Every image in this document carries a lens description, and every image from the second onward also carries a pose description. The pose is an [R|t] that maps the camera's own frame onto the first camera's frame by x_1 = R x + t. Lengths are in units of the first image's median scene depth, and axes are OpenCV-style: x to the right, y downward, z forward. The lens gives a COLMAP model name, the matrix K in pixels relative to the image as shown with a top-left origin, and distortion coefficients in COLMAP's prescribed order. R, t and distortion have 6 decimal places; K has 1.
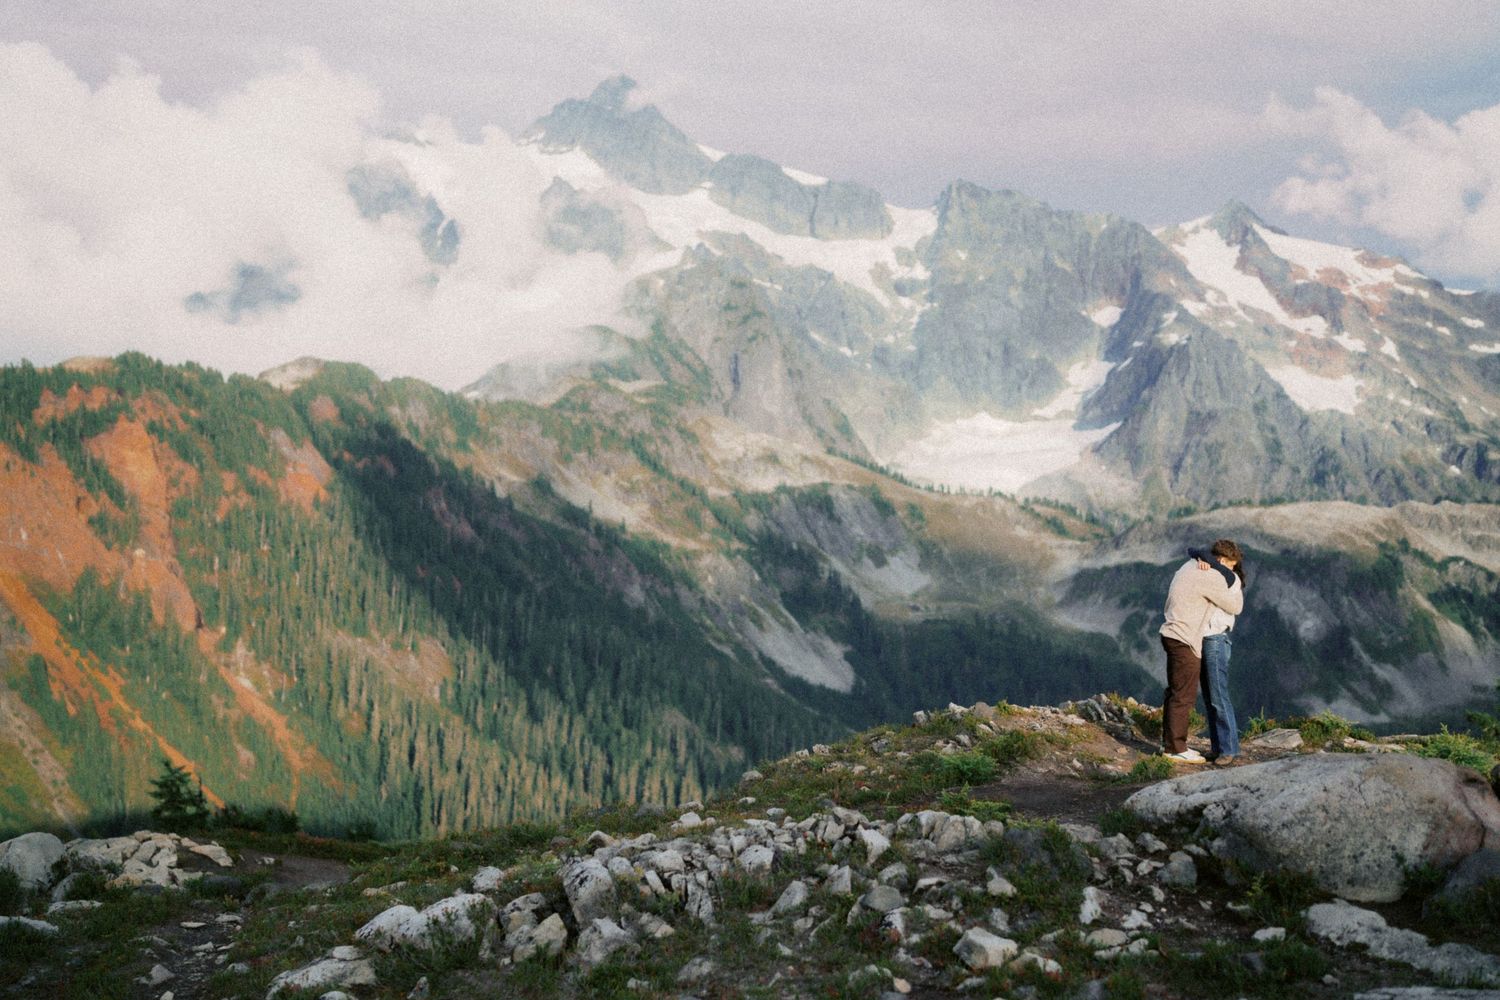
lens RADIAL K [[1958.5, 0, 750.0], [0, 1958.5, 500.0], [0, 0, 1]] dist [-0.156563, 0.926346]
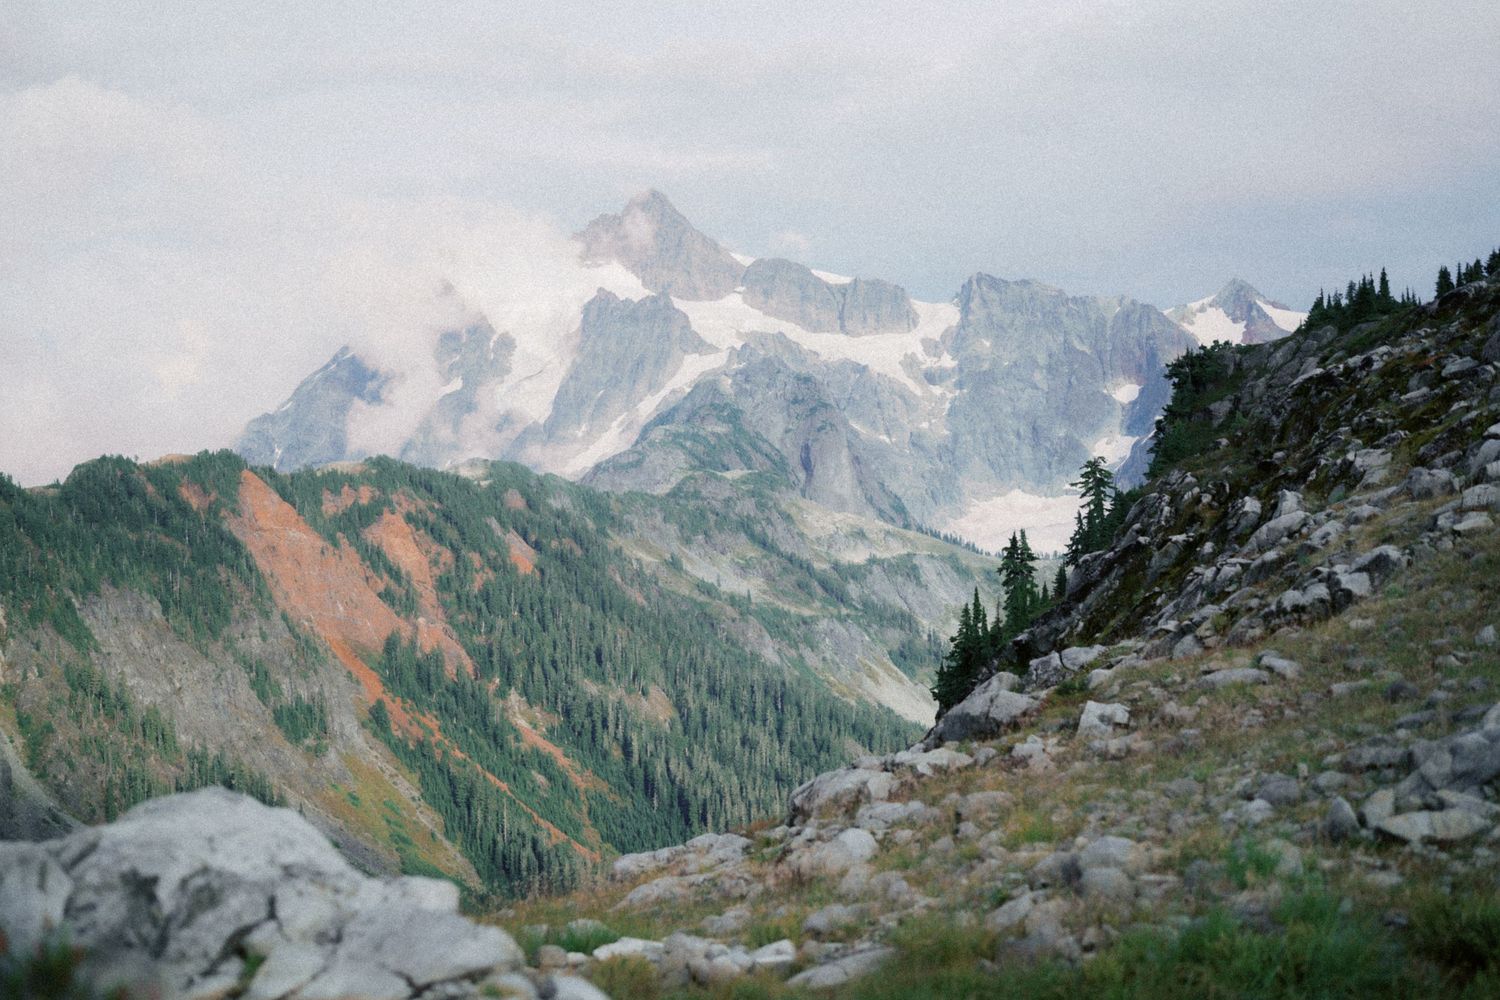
lens RADIAL K [[1958.5, 0, 750.0], [0, 1958.5, 500.0], [0, 0, 1]] dist [-0.156563, 0.926346]
pose [[0.998730, -0.049571, 0.009017, -0.063161], [0.049963, 0.997486, -0.050255, 0.012488], [-0.006504, 0.050641, 0.998696, -0.106416]]
